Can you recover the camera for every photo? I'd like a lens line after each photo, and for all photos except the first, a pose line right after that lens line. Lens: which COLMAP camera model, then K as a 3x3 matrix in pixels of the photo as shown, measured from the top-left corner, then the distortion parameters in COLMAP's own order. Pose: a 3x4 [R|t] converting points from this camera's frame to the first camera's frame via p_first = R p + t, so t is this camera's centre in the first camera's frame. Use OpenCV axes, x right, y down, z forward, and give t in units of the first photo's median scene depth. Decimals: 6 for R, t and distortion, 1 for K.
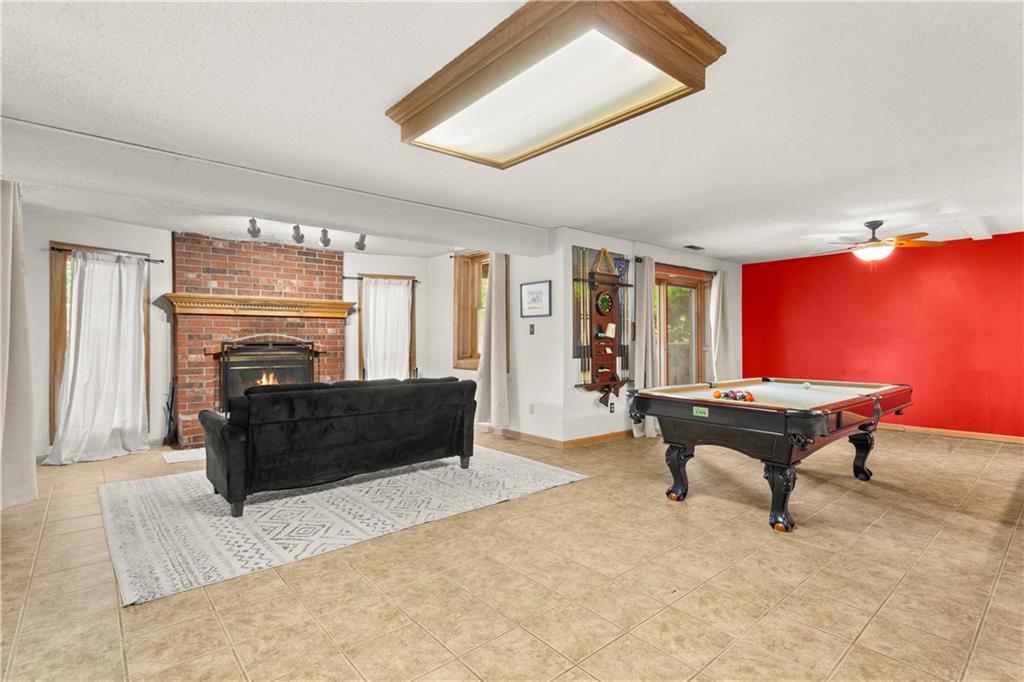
lens RADIAL K [[496.7, 0, 515.3], [0, 496.7, 340.2], [0, 0, 1]] dist [0.001354, 0.000571]
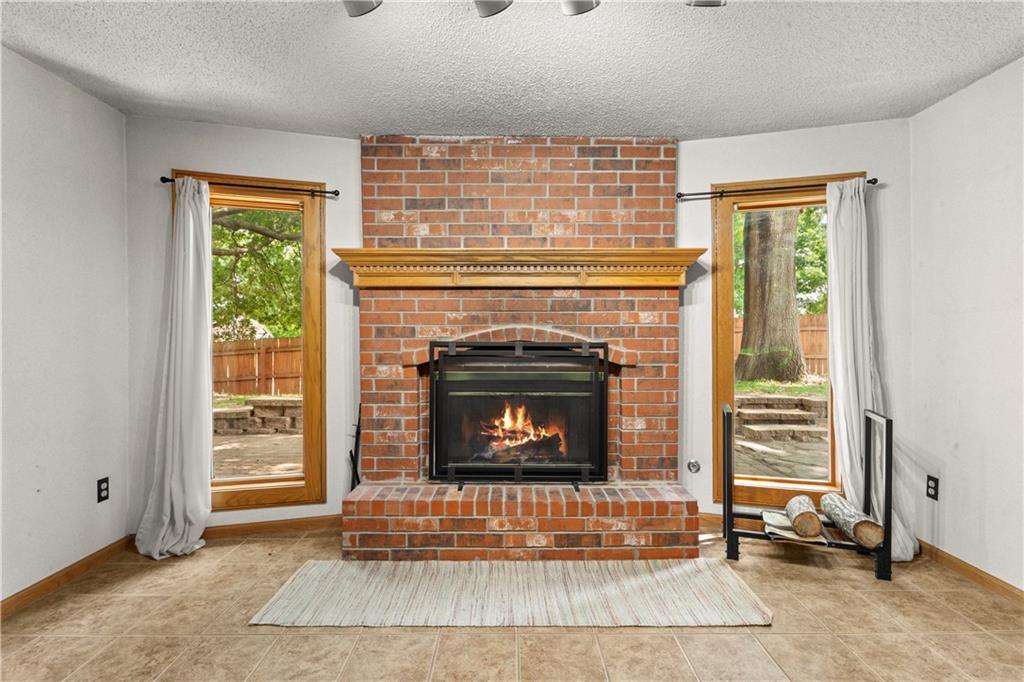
lens RADIAL K [[496.7, 0, 509.2], [0, 496.7, 340.2], [0, 0, 1]] dist [0.001354, 0.000571]
pose [[0.758856, 0.011874, -0.651150, -0.189103], [-0.001750, 0.999867, 0.016194, -0.005861], [0.651256, -0.011149, 0.758776, 0.628045]]
